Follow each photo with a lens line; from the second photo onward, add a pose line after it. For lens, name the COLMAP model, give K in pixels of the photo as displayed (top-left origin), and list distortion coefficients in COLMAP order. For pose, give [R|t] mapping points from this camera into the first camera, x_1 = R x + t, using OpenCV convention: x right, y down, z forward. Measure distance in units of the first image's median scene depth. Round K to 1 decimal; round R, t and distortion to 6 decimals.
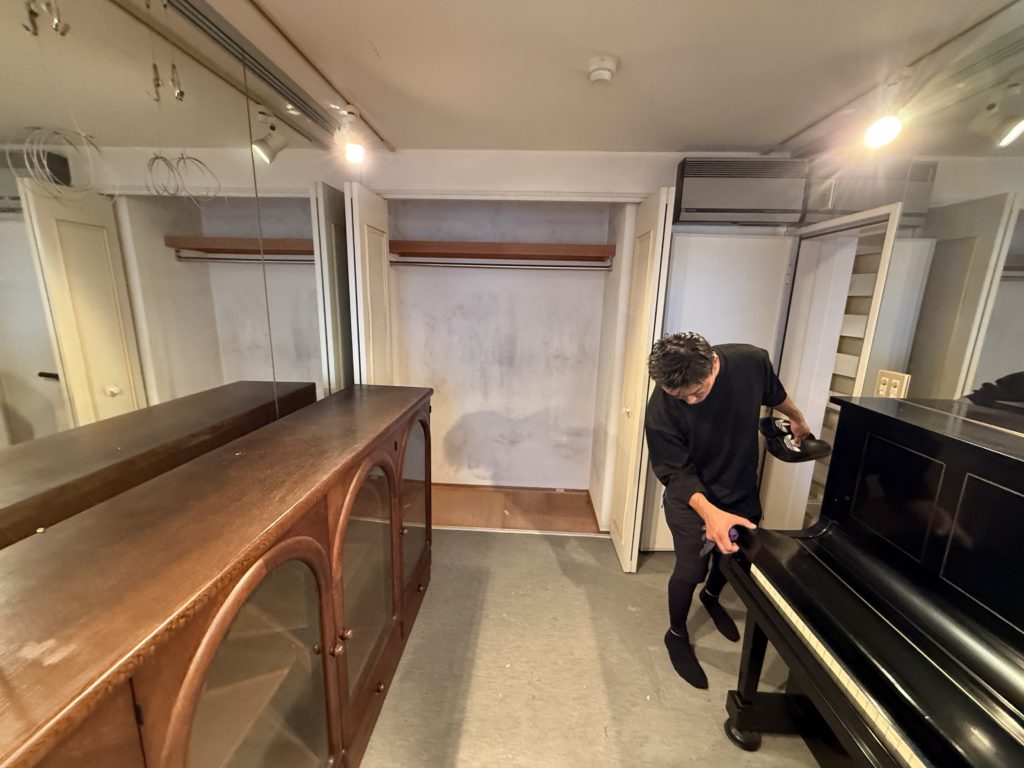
lens RADIAL K [[406.9, 0, 509.9], [0, 406.9, 383.2], [0, 0, 1]] dist [-0.001292, 0.000296]
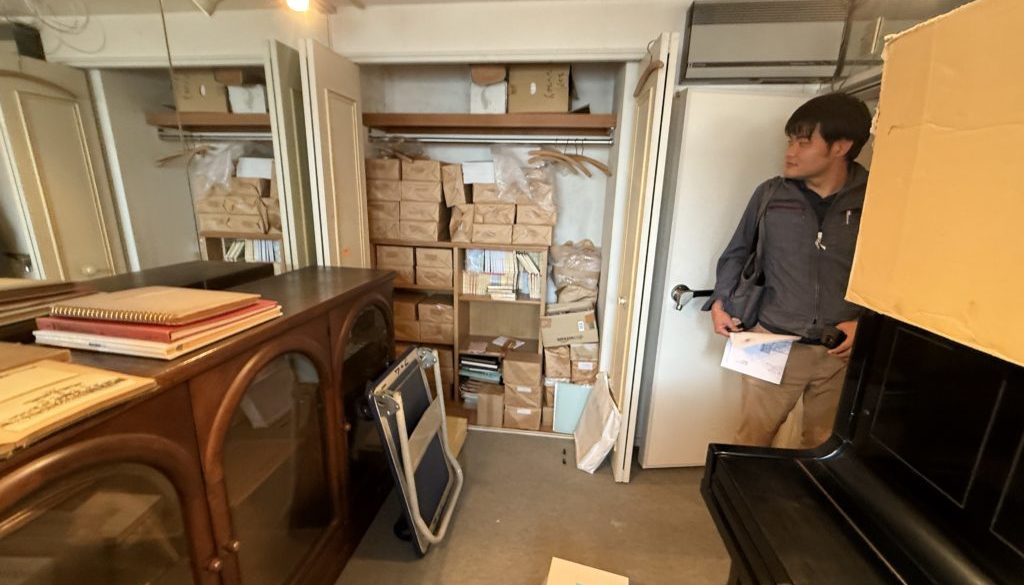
lens RADIAL K [[404.4, 0, 511.2], [0, 404.4, 294.8], [0, 0, 1]] dist [-0.006075, -0.000074]
pose [[0.996837, 0.018812, -0.077209, 0.129388], [-0.016063, 0.999220, 0.036068, 0.027418], [0.077827, -0.034714, 0.996362, 0.120731]]
